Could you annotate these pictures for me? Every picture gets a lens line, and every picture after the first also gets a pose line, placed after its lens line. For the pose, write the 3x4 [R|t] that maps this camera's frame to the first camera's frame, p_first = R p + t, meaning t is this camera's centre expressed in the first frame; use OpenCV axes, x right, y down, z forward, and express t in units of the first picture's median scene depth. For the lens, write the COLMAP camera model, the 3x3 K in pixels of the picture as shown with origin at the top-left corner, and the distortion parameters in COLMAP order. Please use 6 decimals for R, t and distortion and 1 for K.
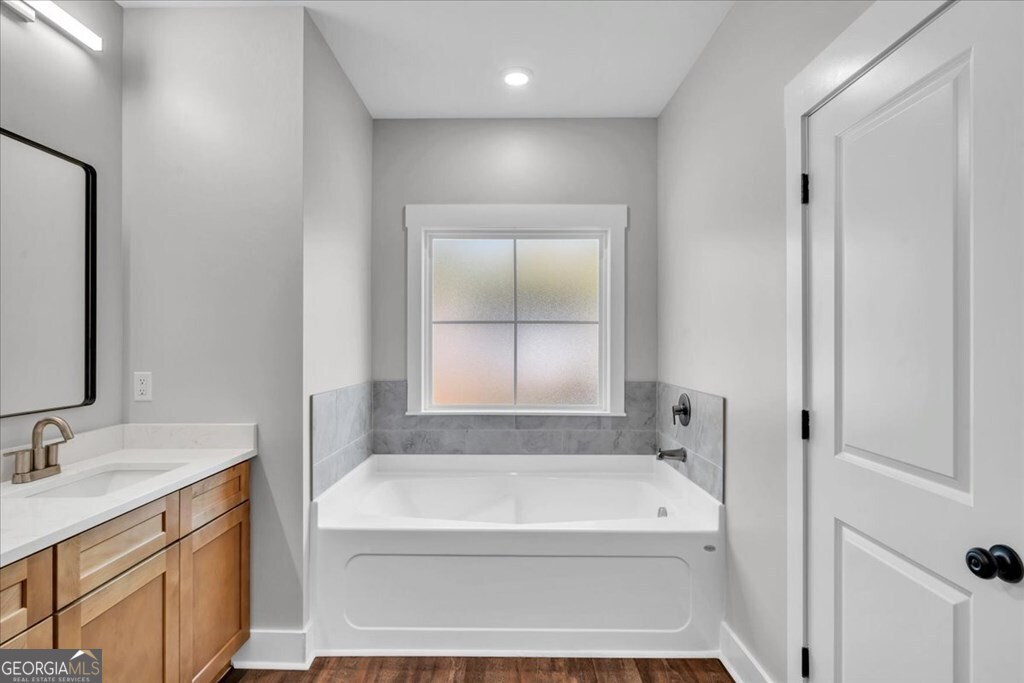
lens RADIAL K [[416.1, 0, 510.0], [0, 416.1, 346.0], [0, 0, 1]] dist [0.003542, 0.000137]
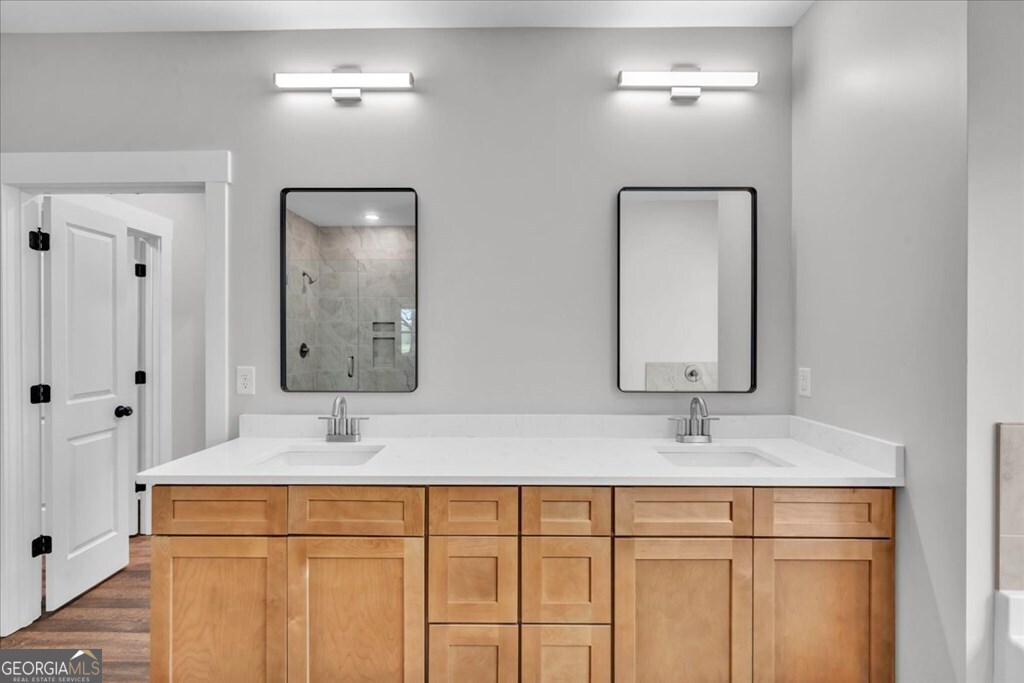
lens RADIAL K [[416.1, 0, 510.0], [0, 416.1, 346.0], [0, 0, 1]] dist [0.003542, 0.000137]
pose [[0.081125, 0.014483, -0.996599, 0.118253], [-0.007602, 0.999874, 0.013911, -0.001372], [0.996675, 0.006447, 0.081225, 0.270950]]
